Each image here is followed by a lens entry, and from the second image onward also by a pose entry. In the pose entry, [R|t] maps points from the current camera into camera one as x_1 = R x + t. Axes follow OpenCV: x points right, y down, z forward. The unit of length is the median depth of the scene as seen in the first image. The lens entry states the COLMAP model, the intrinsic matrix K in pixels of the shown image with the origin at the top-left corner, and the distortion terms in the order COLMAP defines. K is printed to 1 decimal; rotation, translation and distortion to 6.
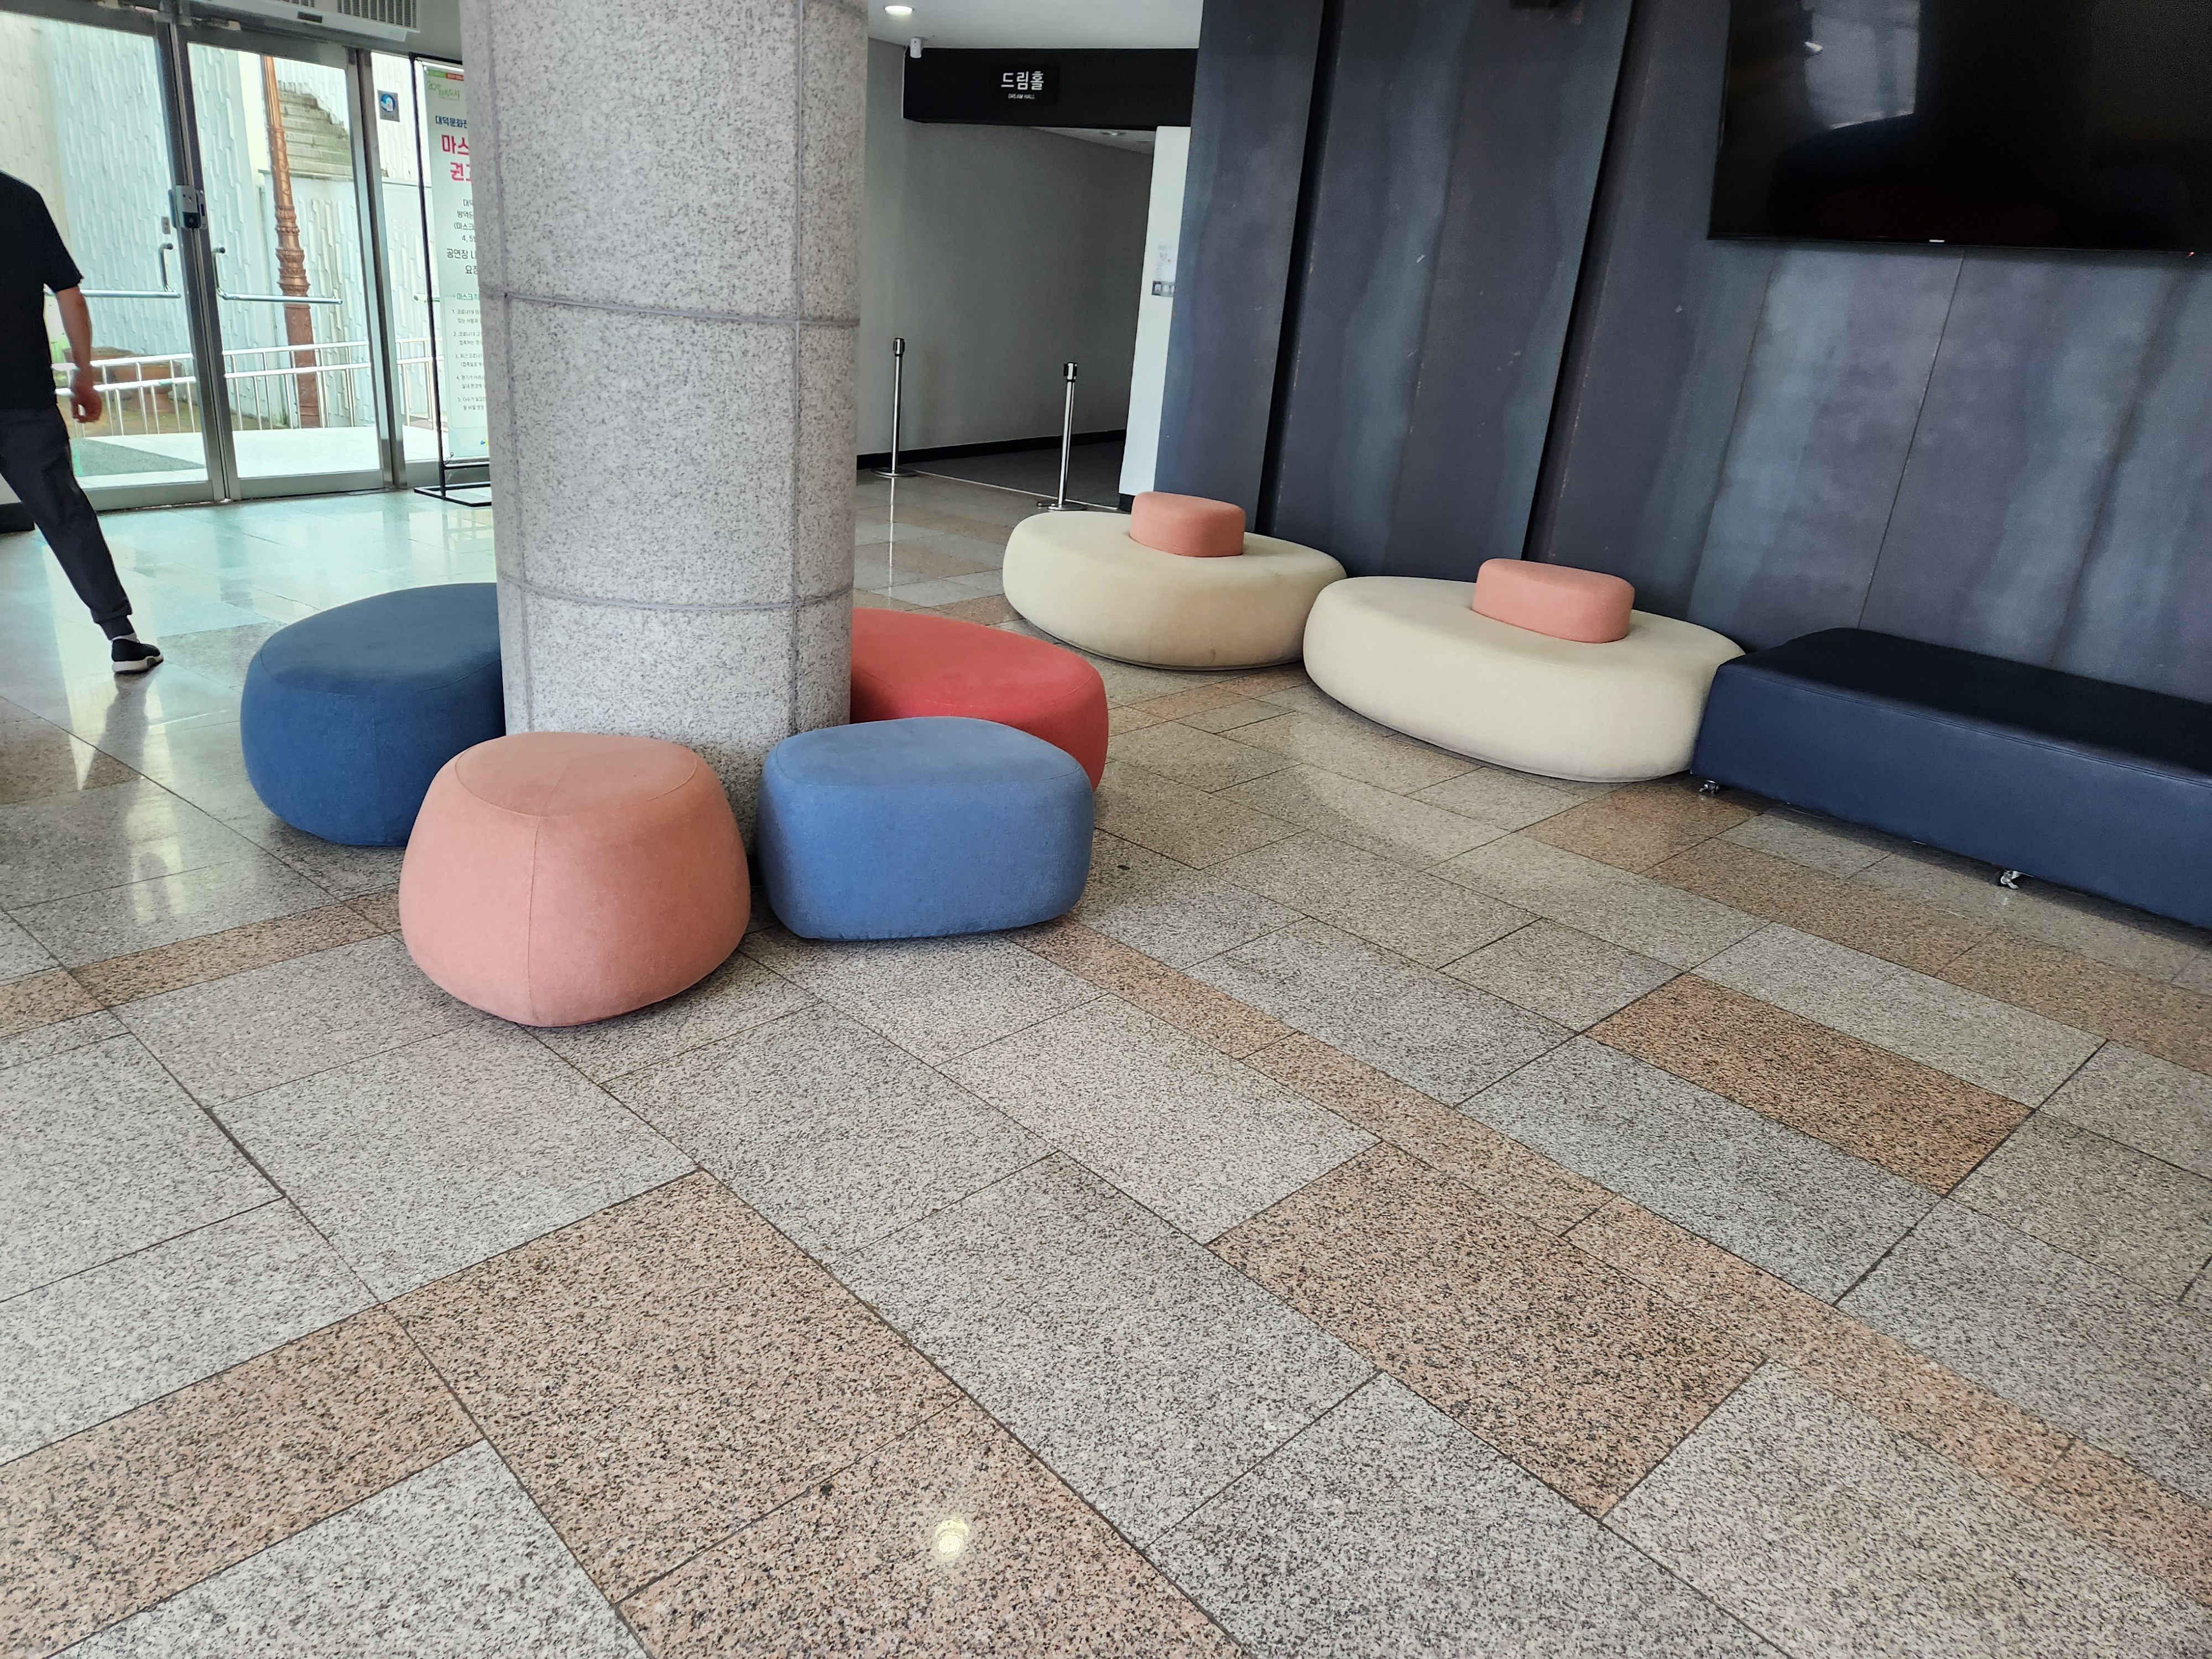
lens RADIAL K [[1466.2, 0, 1061.5], [0, 1466.2, 784.9], [0, 0, 1]] dist [0.077639, -0.059404]
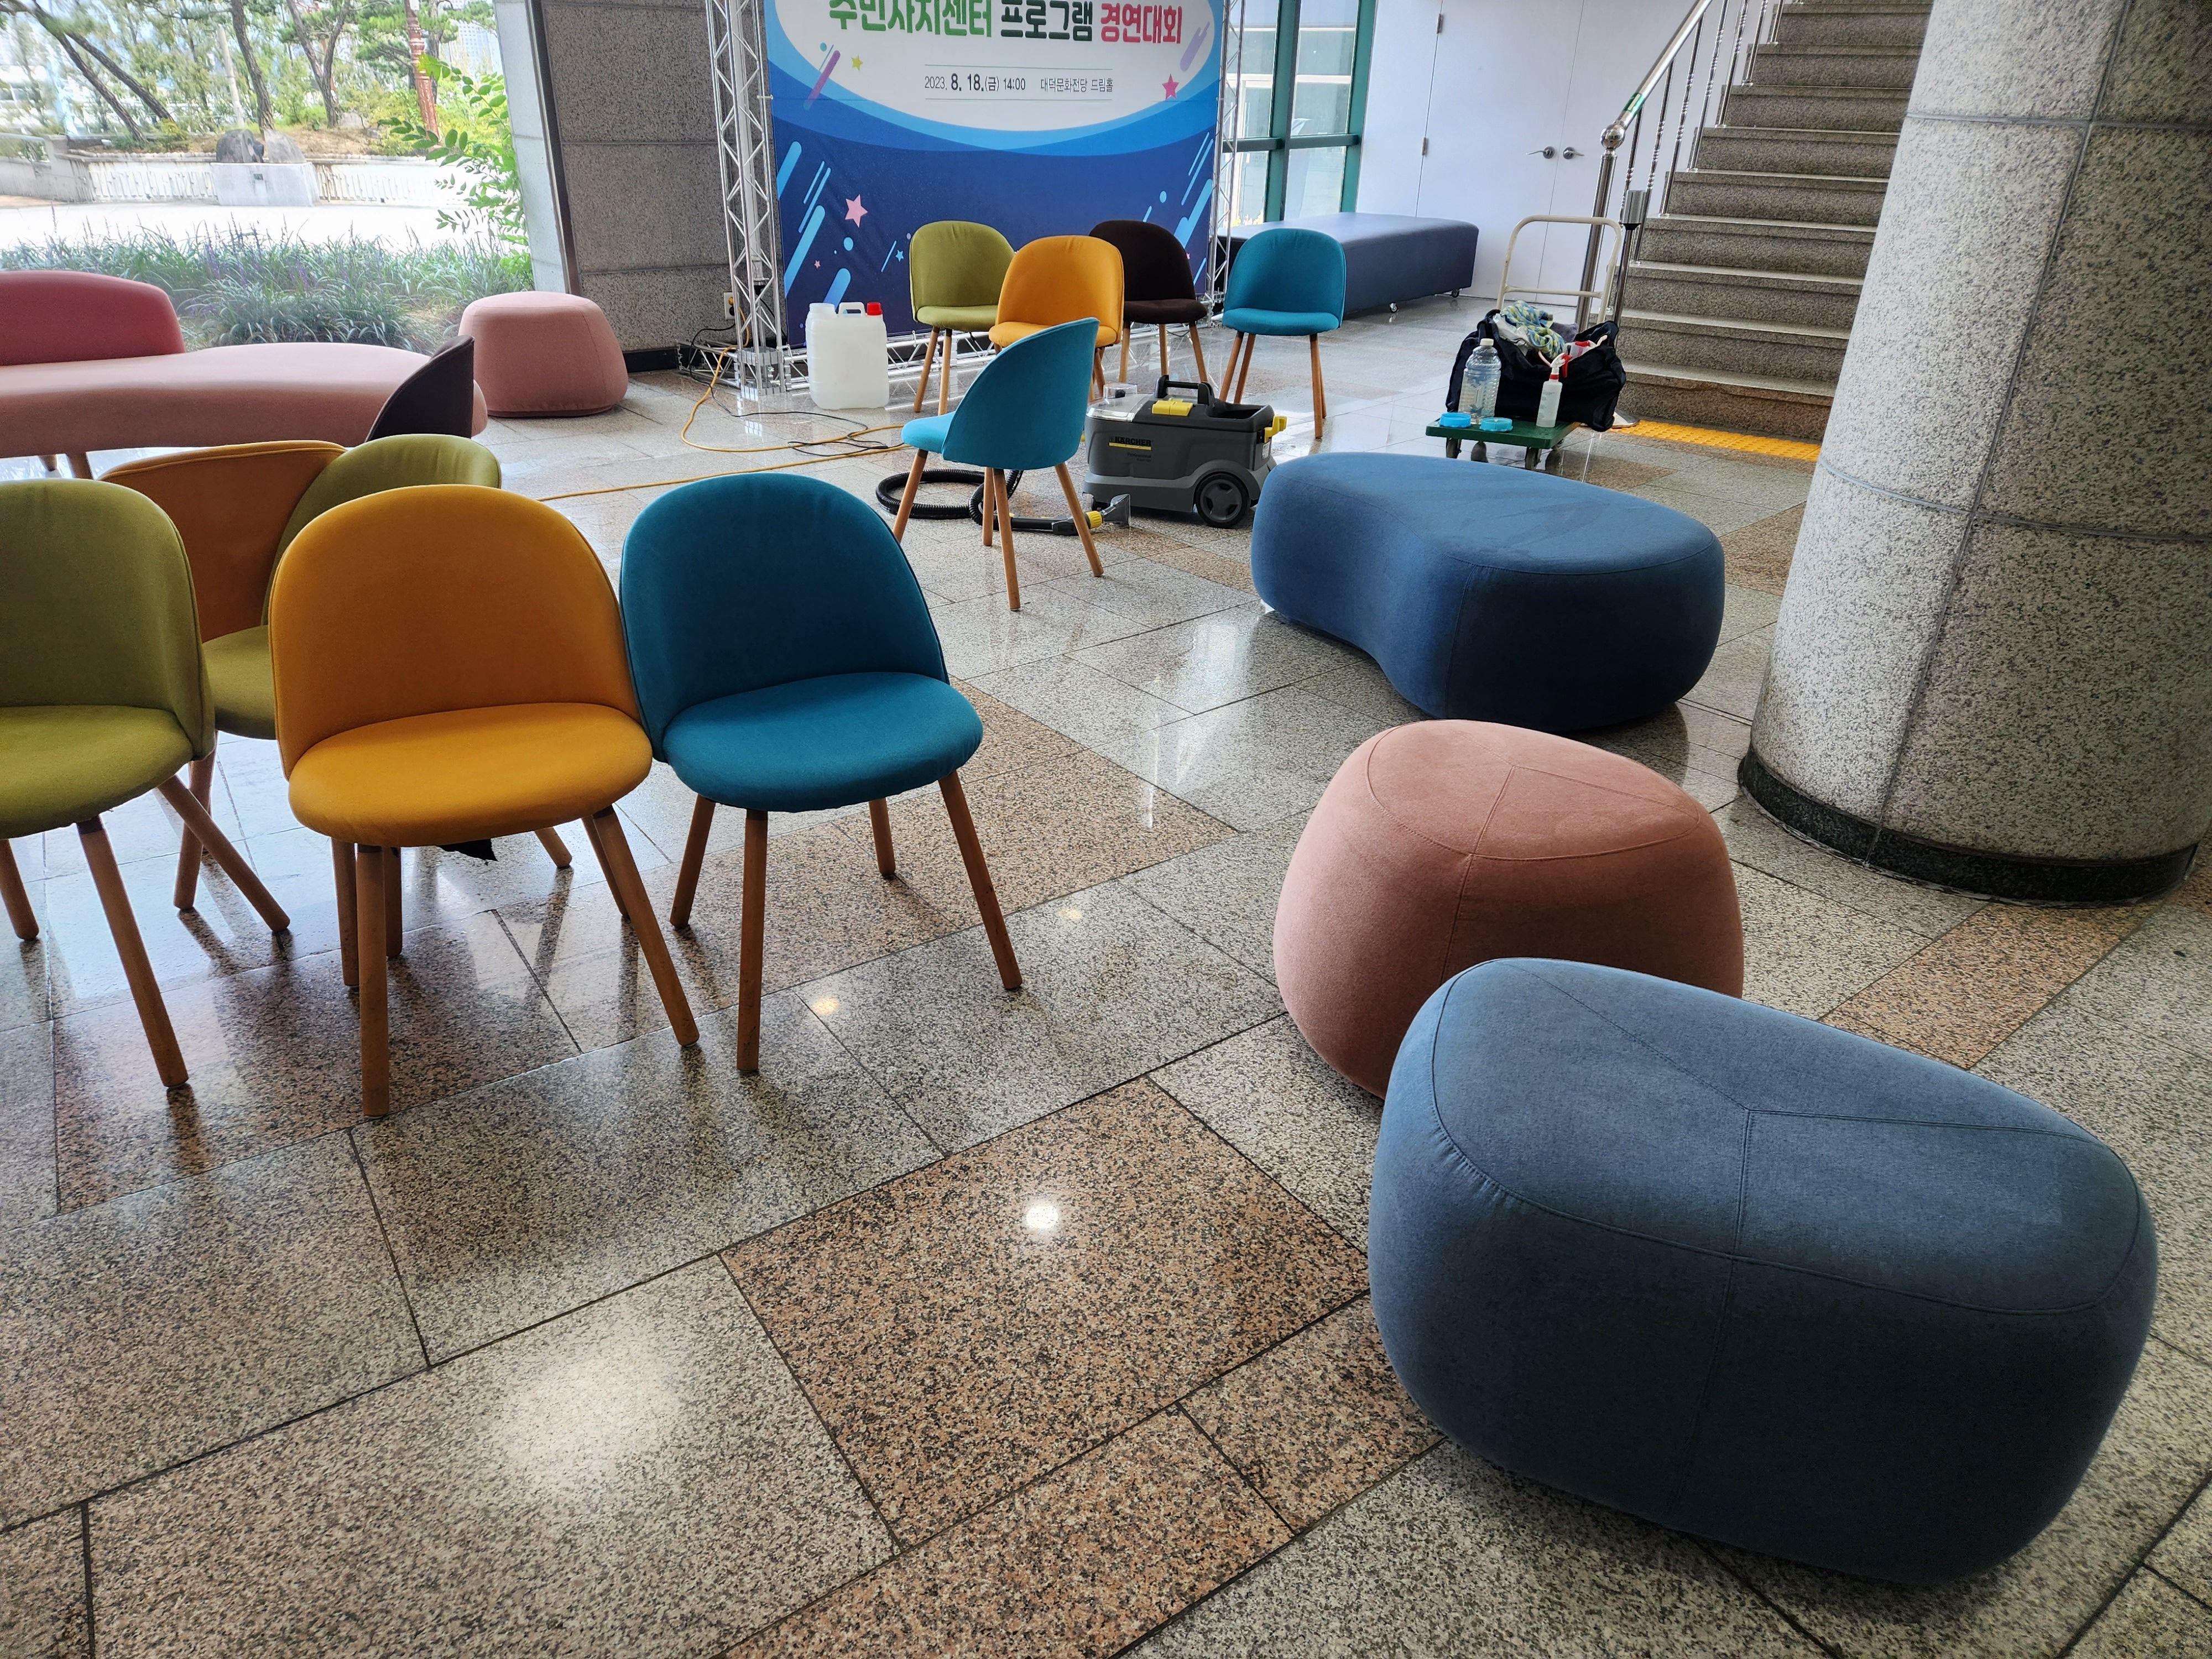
lens RADIAL K [[1466.2, 0, 1061.5], [0, 1466.2, 784.9], [0, 0, 1]] dist [0.077639, -0.059404]
pose [[-0.142793, 0.351912, -0.925077, 0.693324], [-0.355471, 0.854059, 0.379766, -0.140356], [0.923715, 0.383067, 0.003141, 0.669544]]
